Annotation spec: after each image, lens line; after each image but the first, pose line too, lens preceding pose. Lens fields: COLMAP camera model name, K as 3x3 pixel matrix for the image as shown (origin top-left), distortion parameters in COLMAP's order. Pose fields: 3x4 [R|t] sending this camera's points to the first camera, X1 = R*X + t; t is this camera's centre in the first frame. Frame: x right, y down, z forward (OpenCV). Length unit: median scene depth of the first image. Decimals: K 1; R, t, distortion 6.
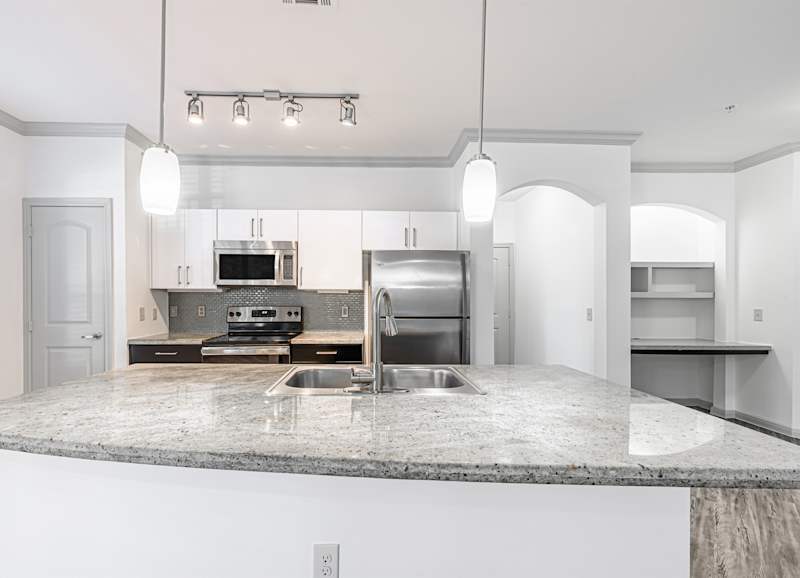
lens RADIAL K [[363.6, 0, 387.5], [0, 363.6, 302.8], [0, 0, 1]] dist [-0.000802, -0.000677]
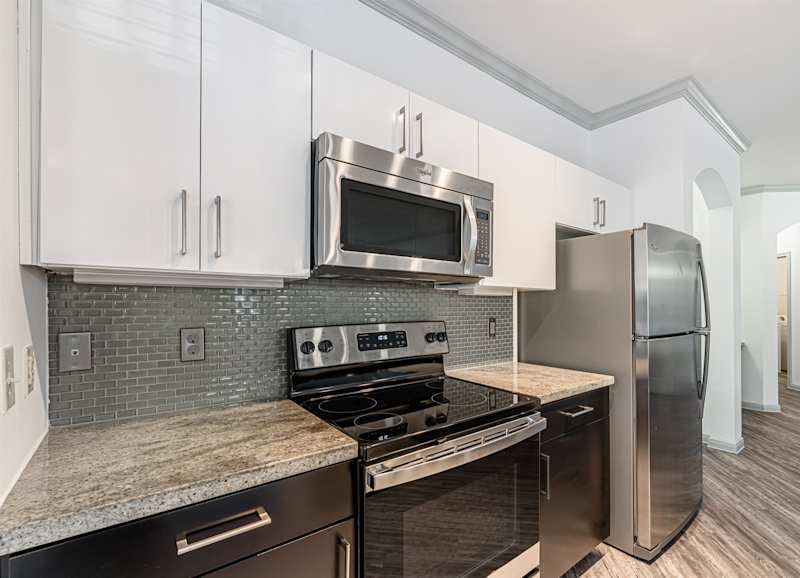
lens RADIAL K [[363.6, 0, 418.7], [0, 363.6, 304.5], [0, 0, 1]] dist [-0.000802, -0.000677]
pose [[0.792639, 0.000440, 0.609692, -0.603946], [0.002348, 0.999990, -0.003774, -0.011503], [-0.609687, 0.004423, 0.792630, 0.673402]]
